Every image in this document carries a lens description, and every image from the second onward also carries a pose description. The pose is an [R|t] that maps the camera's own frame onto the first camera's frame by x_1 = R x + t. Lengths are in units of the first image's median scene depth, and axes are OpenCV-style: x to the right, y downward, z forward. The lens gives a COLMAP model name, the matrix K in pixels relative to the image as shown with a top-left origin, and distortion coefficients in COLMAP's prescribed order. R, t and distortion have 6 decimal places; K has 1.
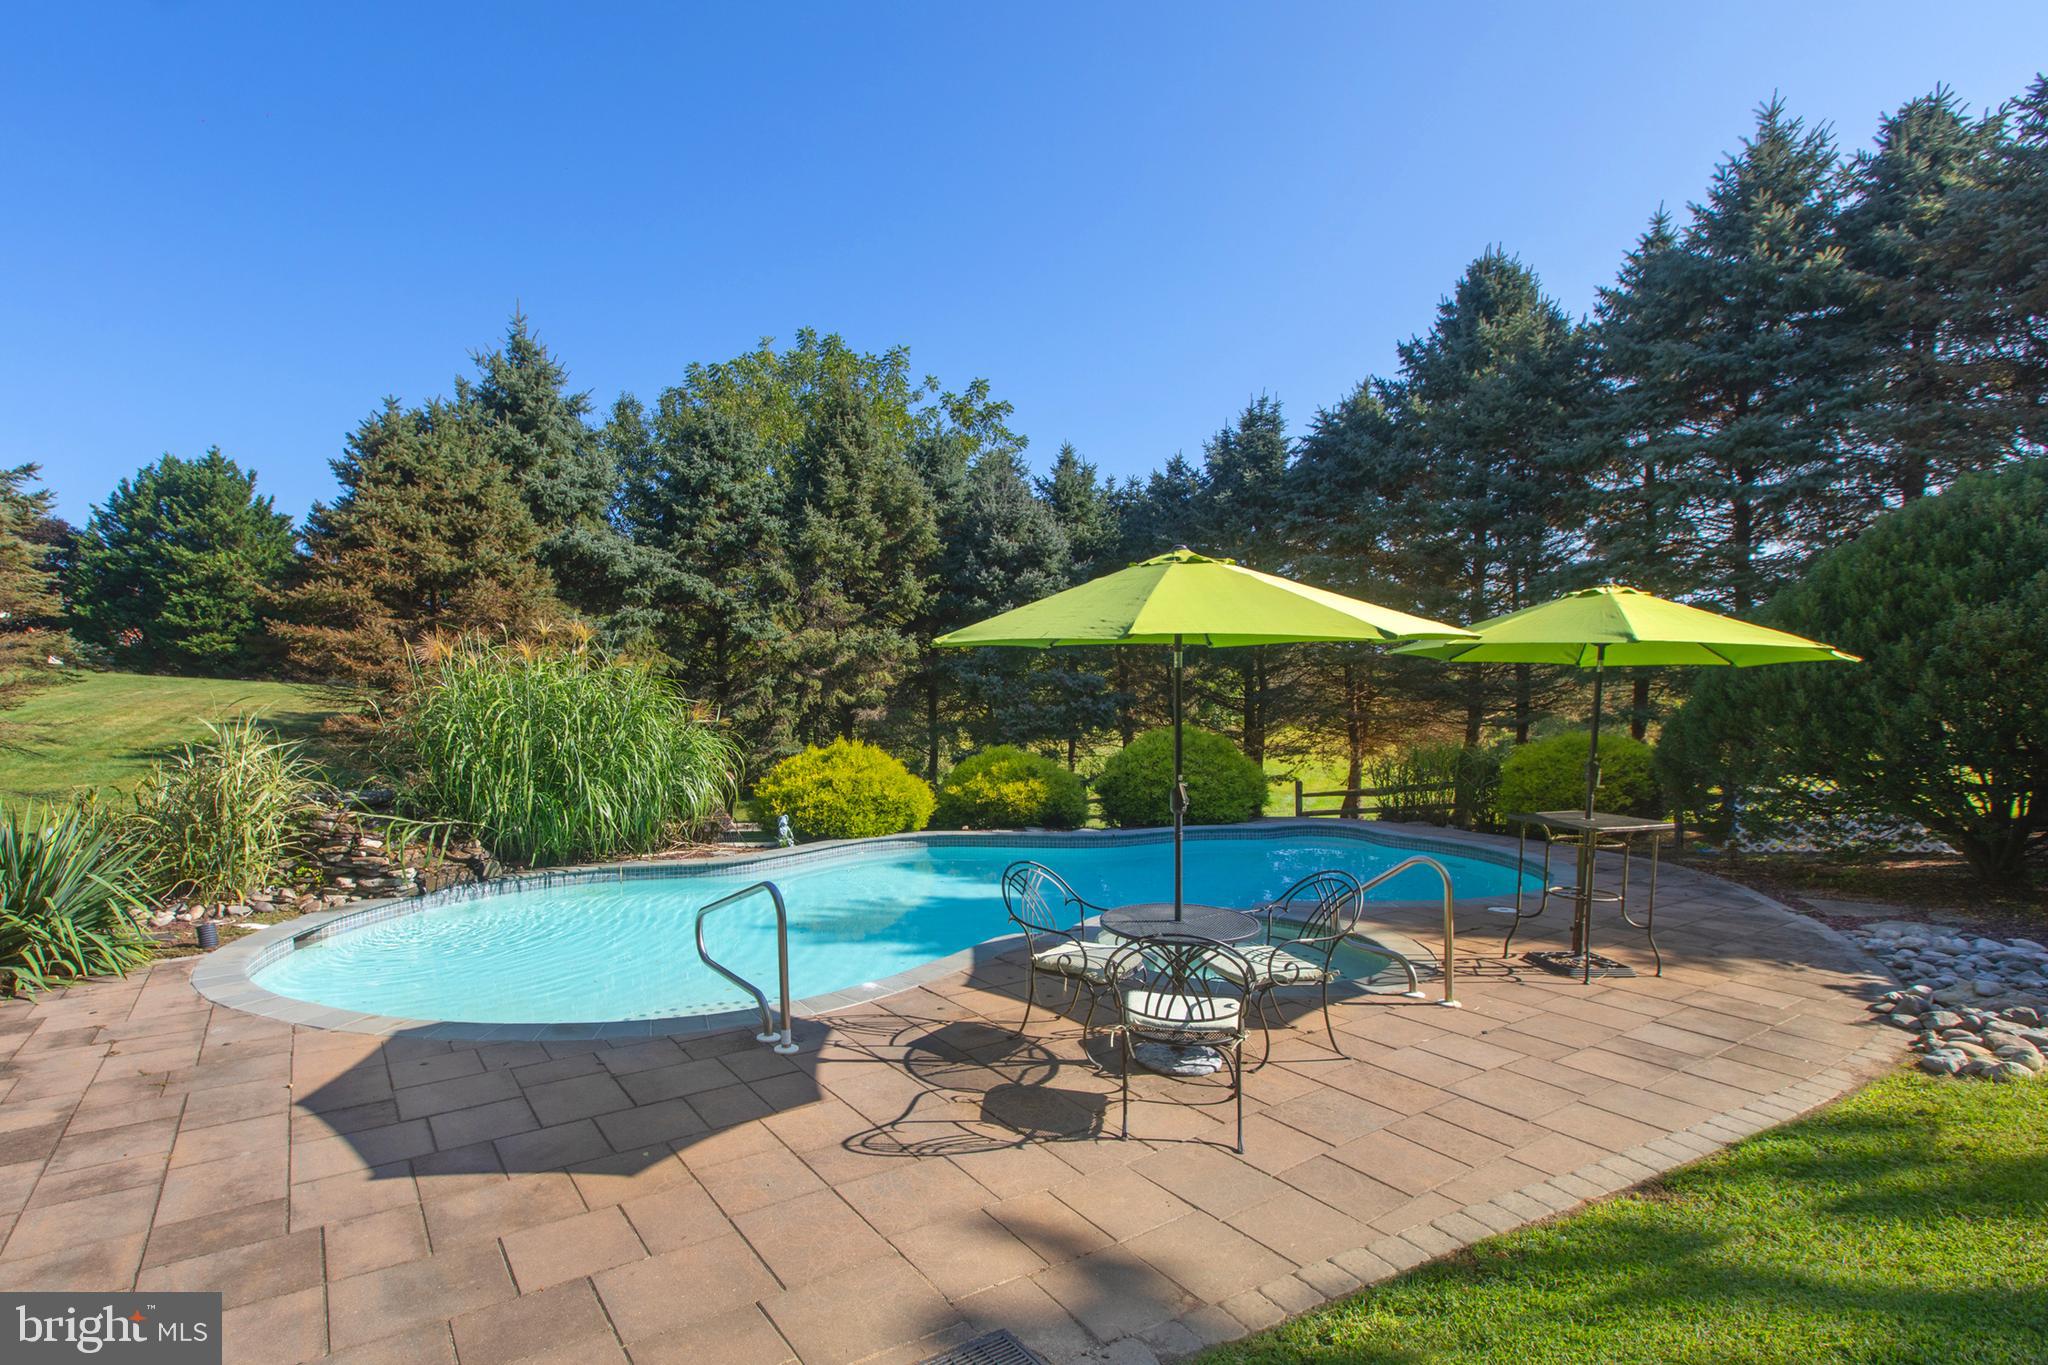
lens RADIAL K [[1005.4, 0, 938.5], [0, 1005.4, 743.3], [0, 0, 1]] dist [0.003803, 0.001160]
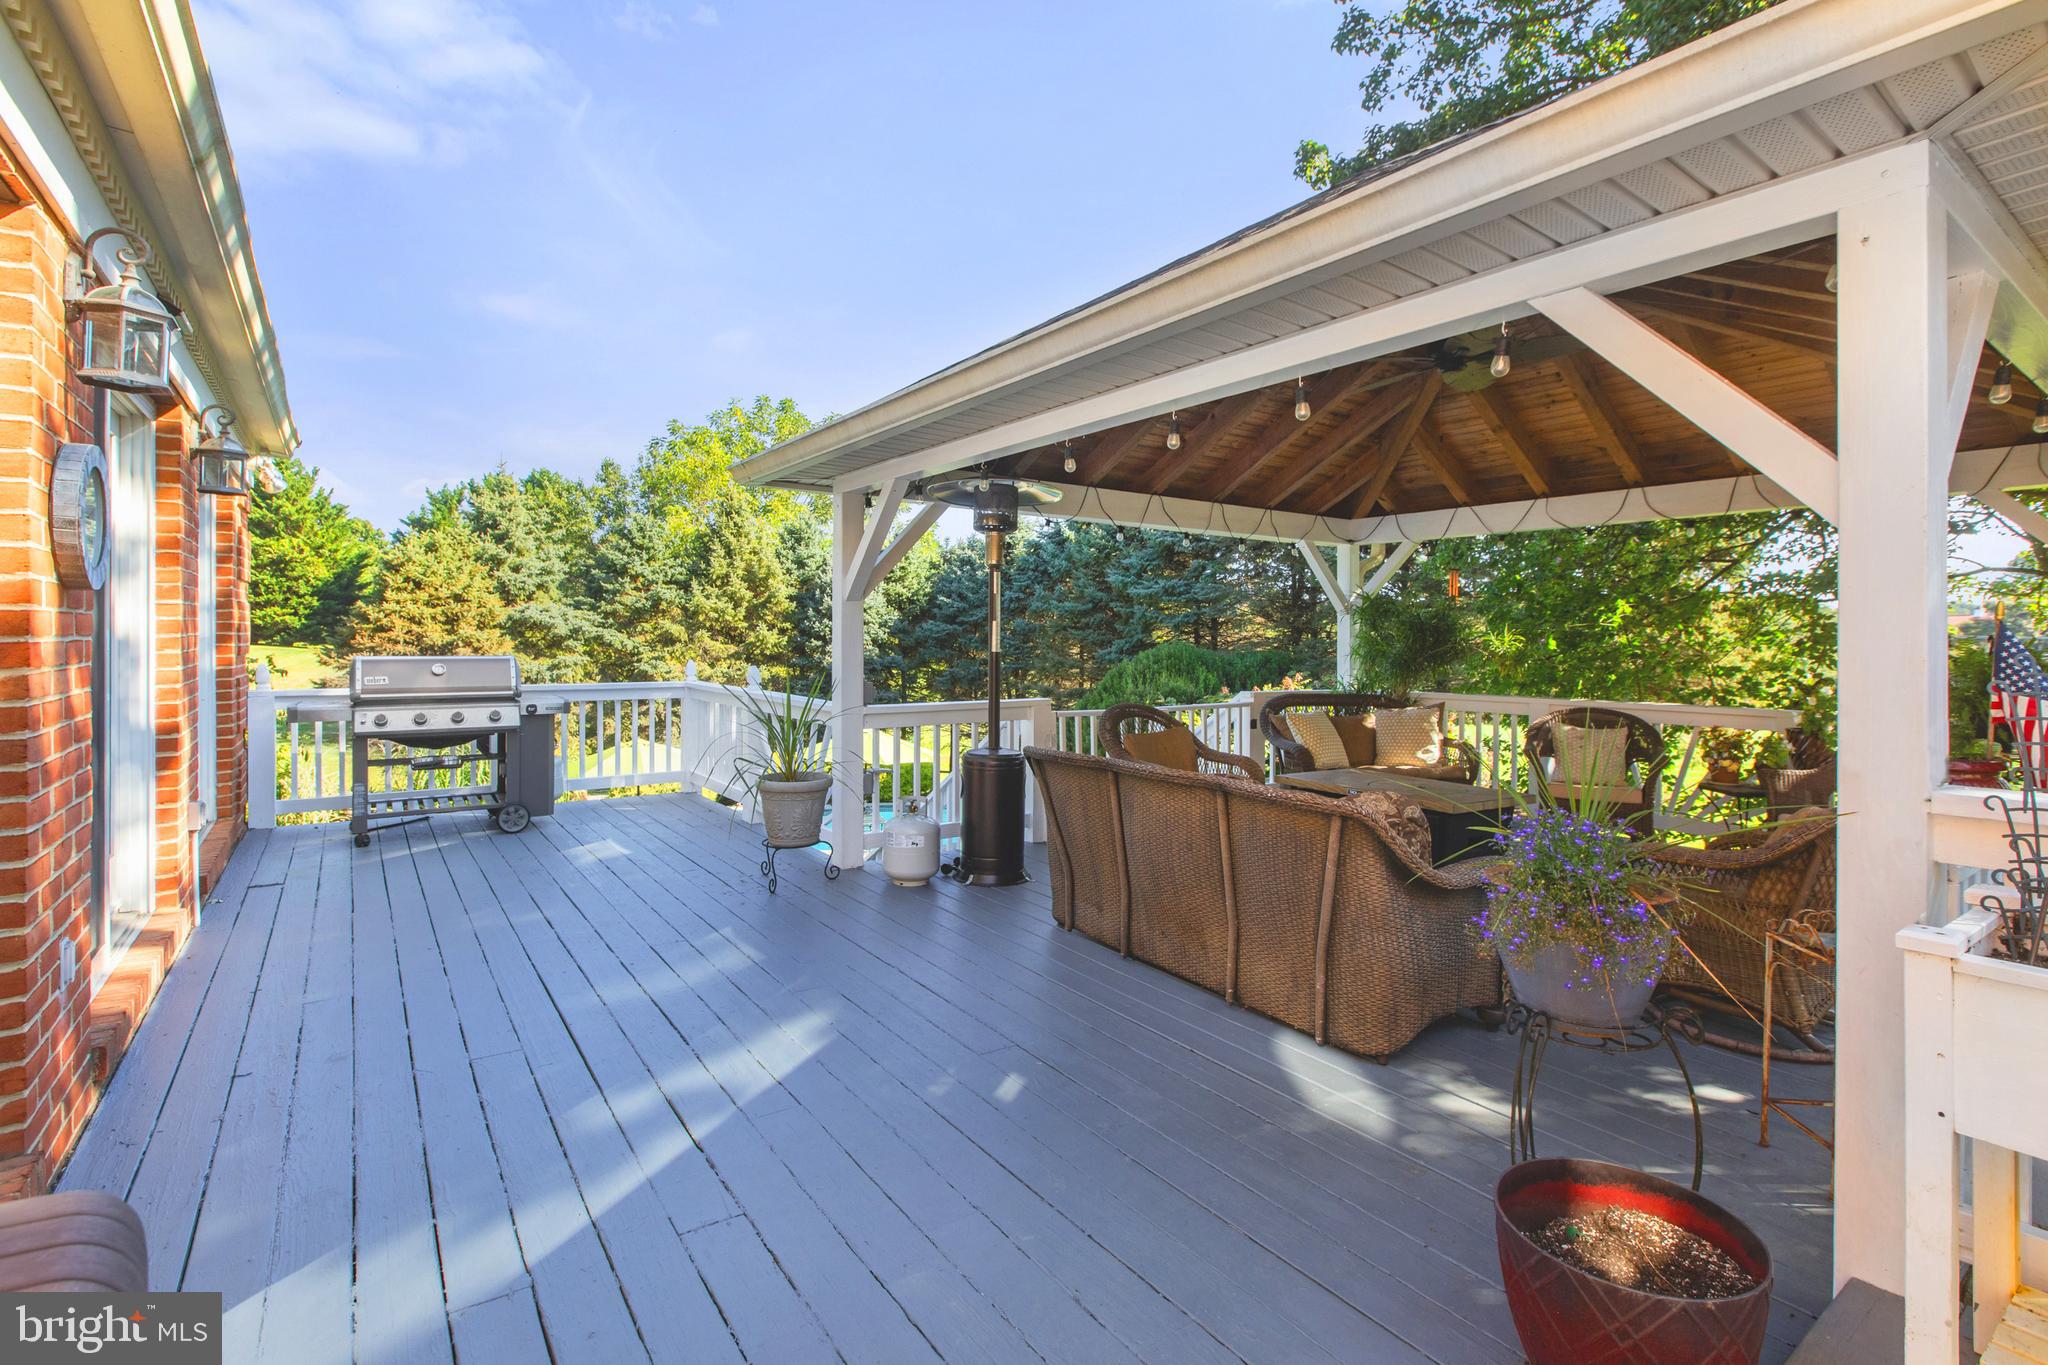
lens RADIAL K [[959.5, 0, 1065.6], [0, 959.5, 638.4], [0, 0, 1]] dist [-0.051926, 0.033400]
pose [[0.996451, 0.009722, 0.083616, 0.337752], [-0.006128, 0.999051, -0.043129, -0.099339], [-0.083956, 0.042464, 0.995564, -0.522882]]
